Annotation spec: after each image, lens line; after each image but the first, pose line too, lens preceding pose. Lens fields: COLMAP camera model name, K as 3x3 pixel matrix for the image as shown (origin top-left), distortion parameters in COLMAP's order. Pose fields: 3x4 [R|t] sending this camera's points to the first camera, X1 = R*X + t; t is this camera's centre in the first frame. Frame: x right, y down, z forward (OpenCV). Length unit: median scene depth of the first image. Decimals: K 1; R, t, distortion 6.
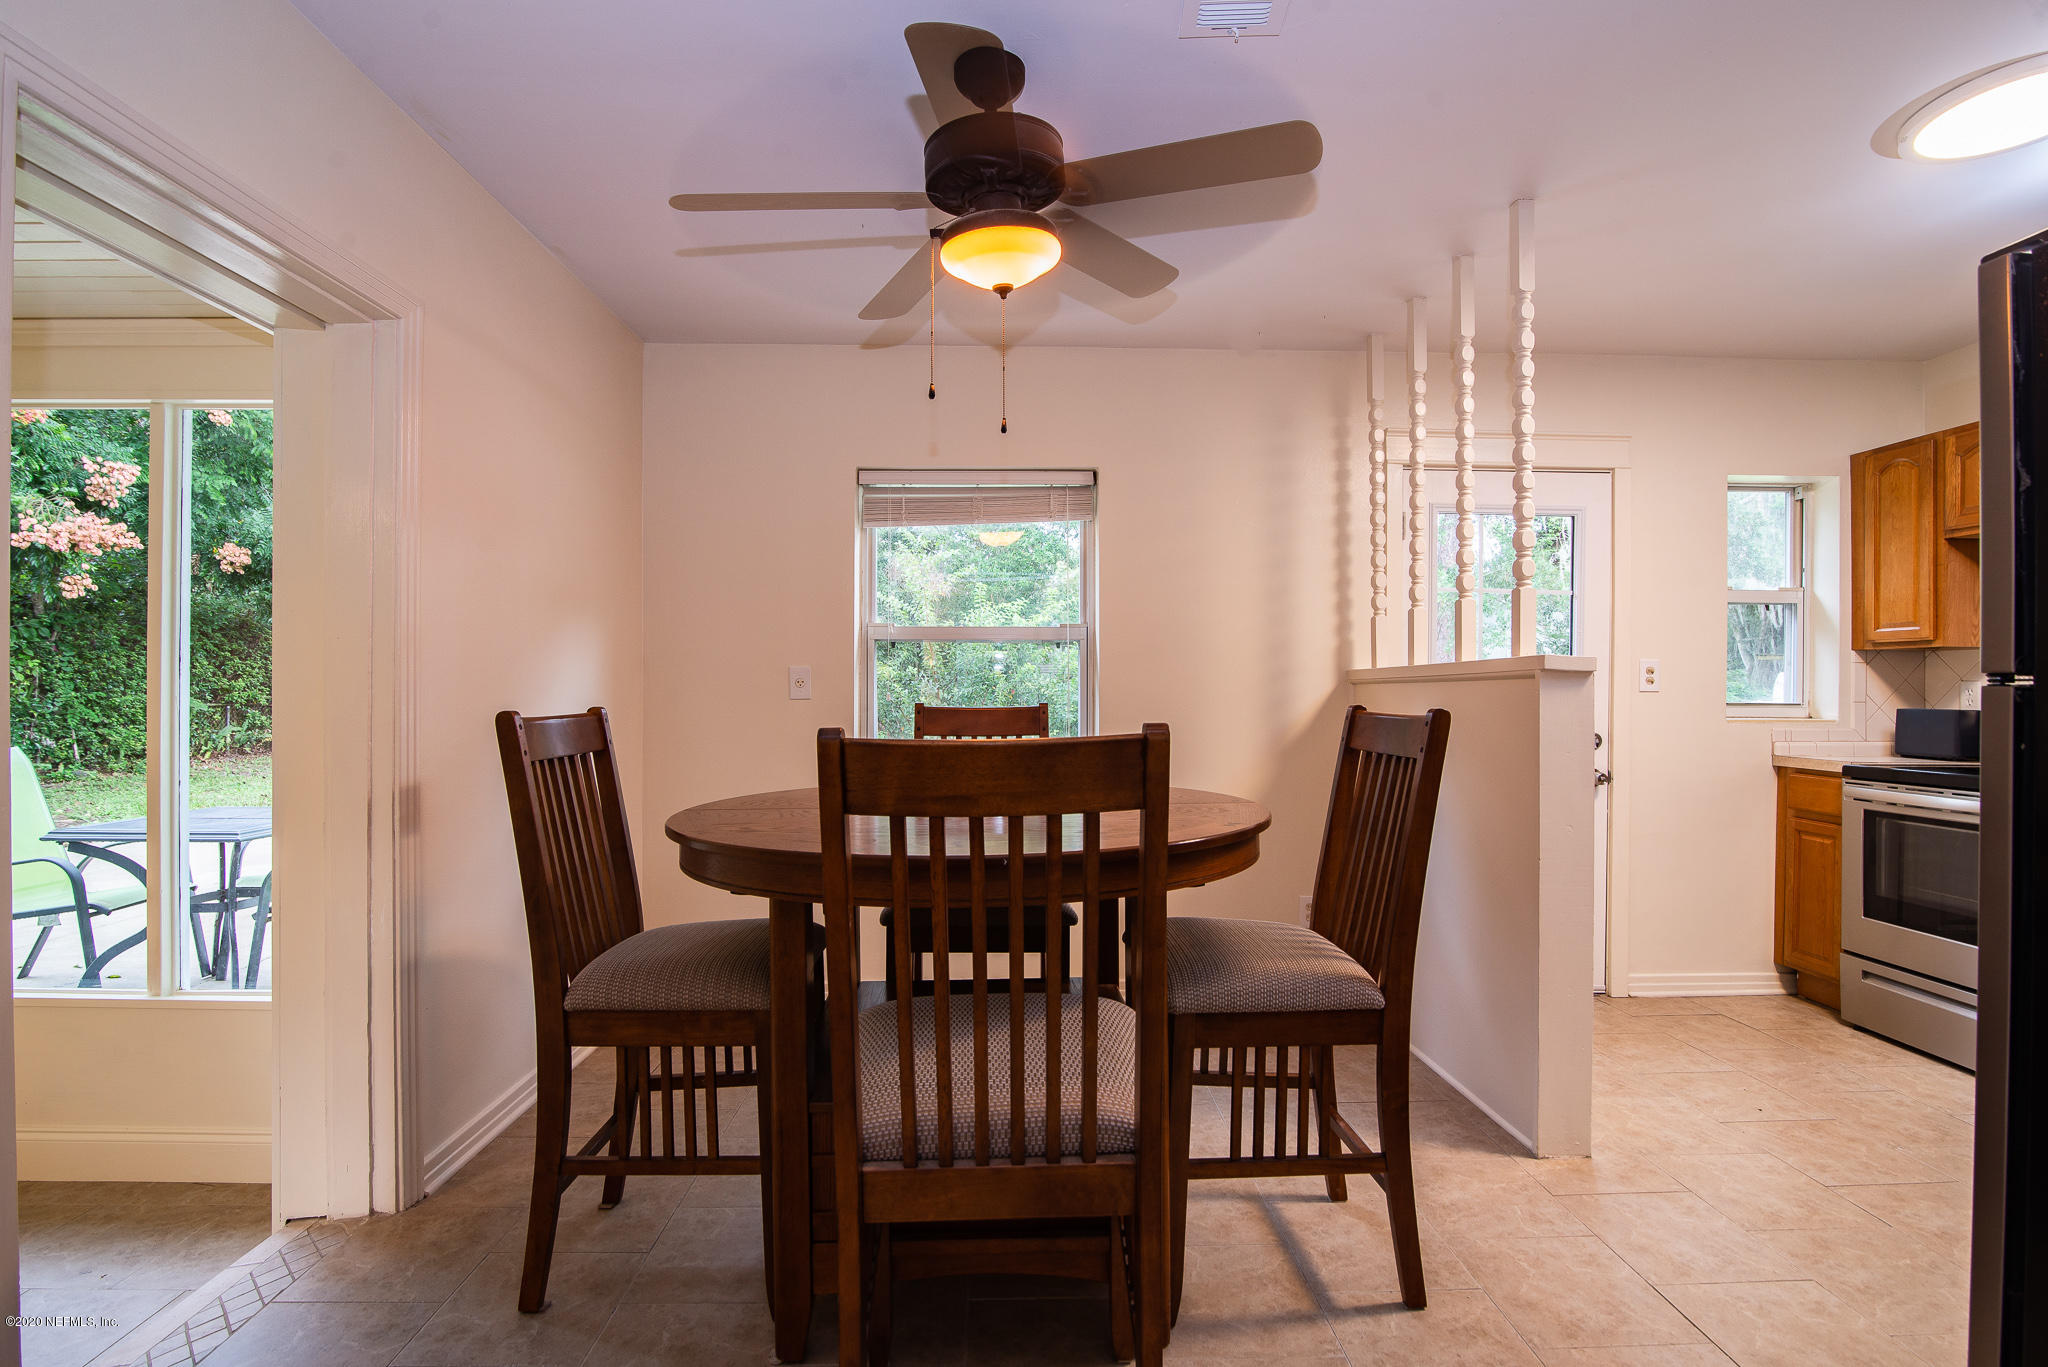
lens RADIAL K [[946.9, 0, 1019.1], [0, 946.9, 691.1], [0, 0, 1]] dist [-0.013616, -0.000116]
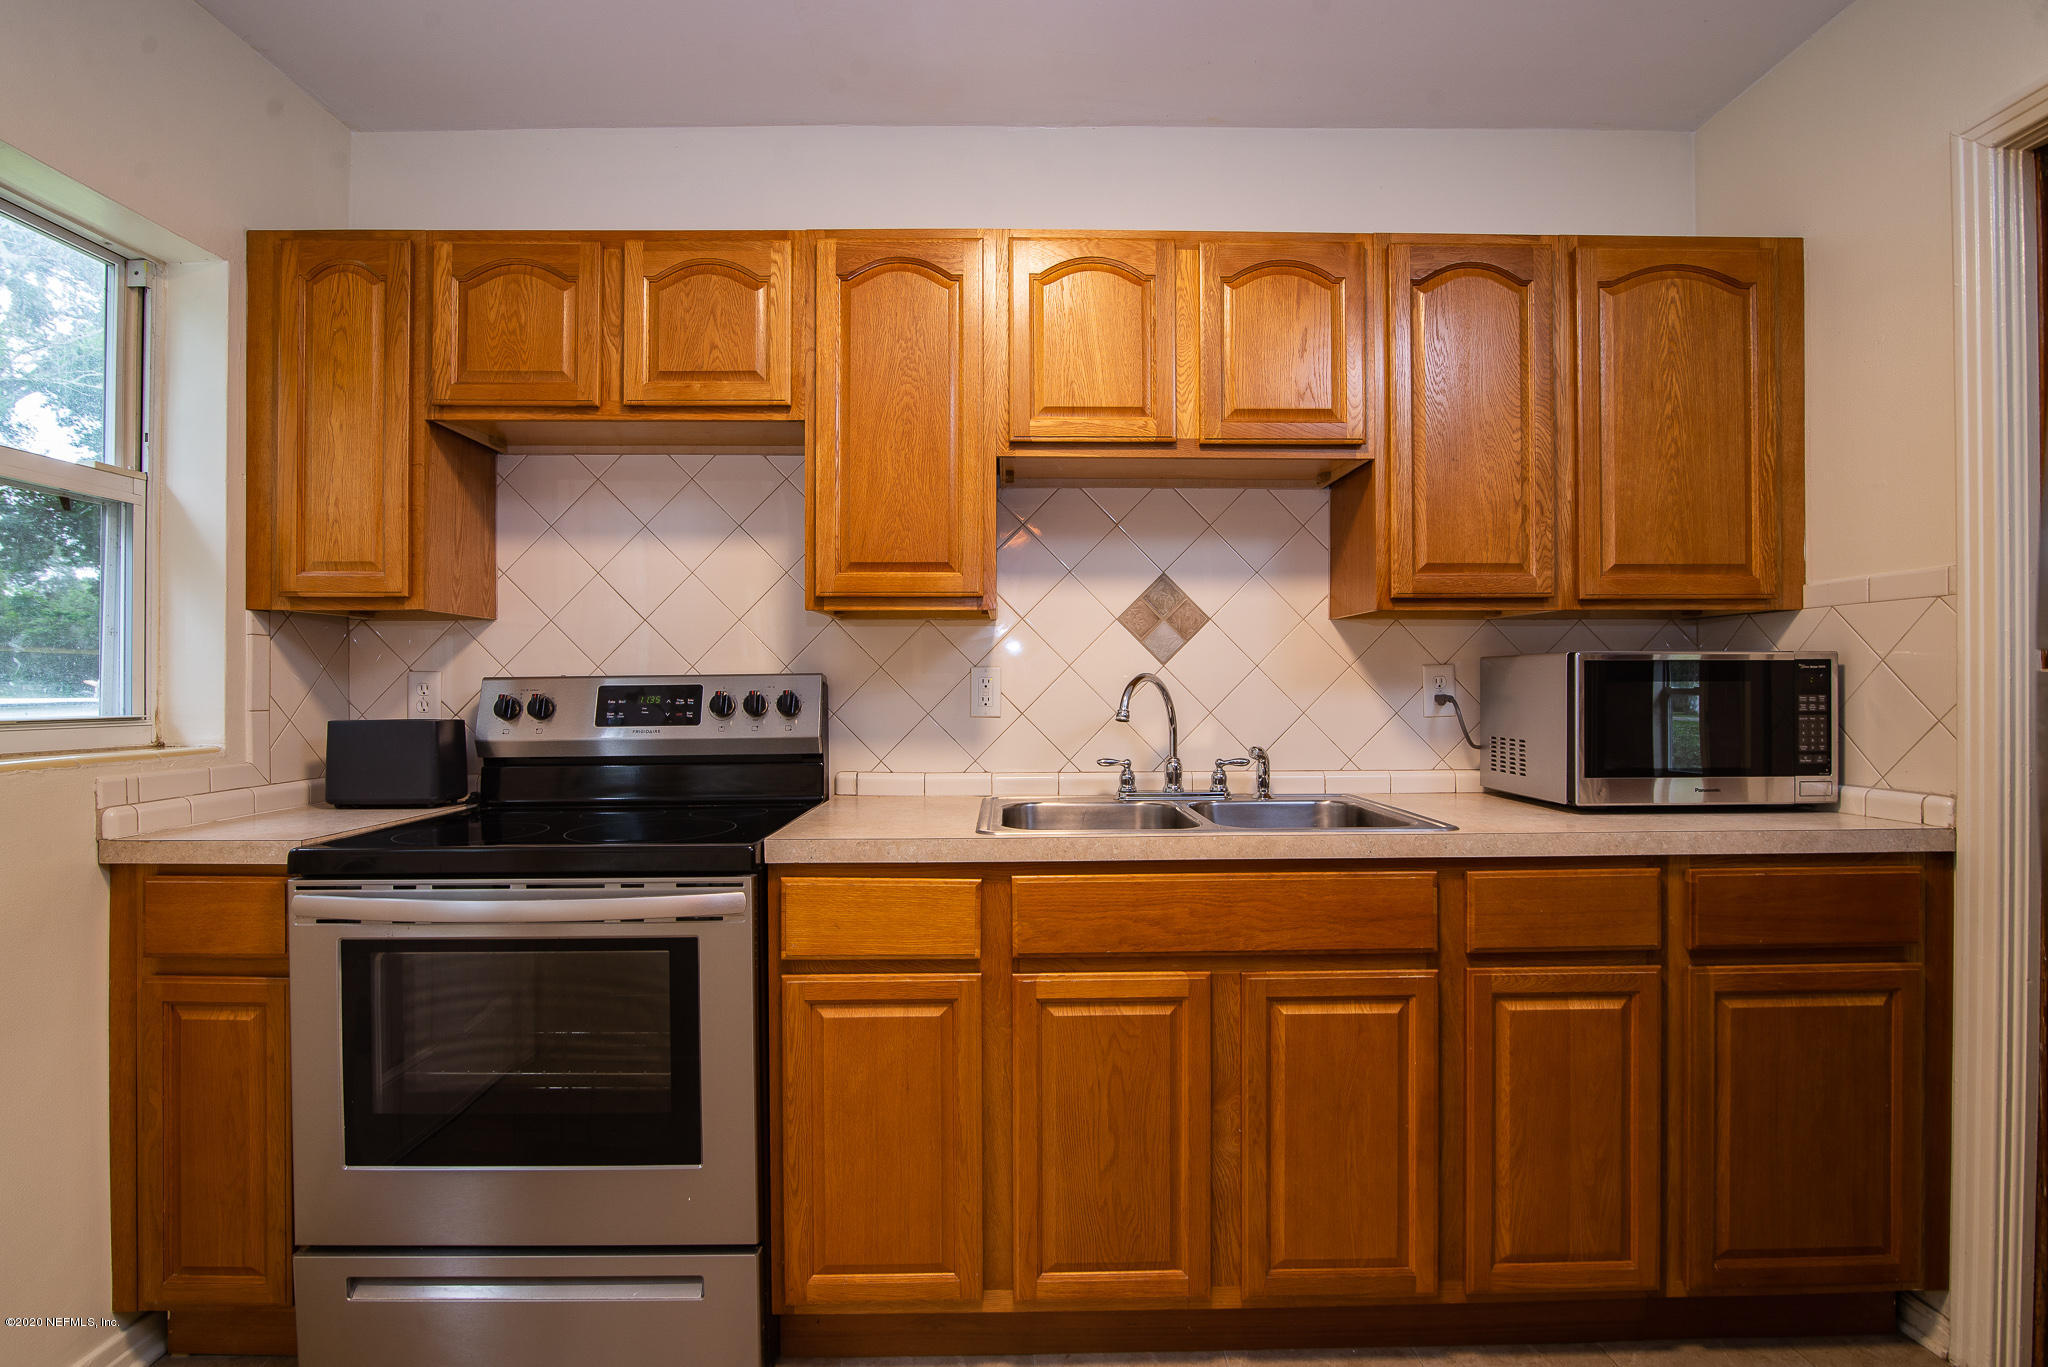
lens RADIAL K [[926.6, 0, 1020.7], [0, 926.6, 687.2], [0, 0, 1]] dist [-0.022640, -0.000263]
pose [[-0.006412, -0.000717, 0.999979, 0.416961], [0.007547, 0.999971, 0.000765, 0.001712], [-0.999951, 0.007552, -0.006406, 0.623556]]
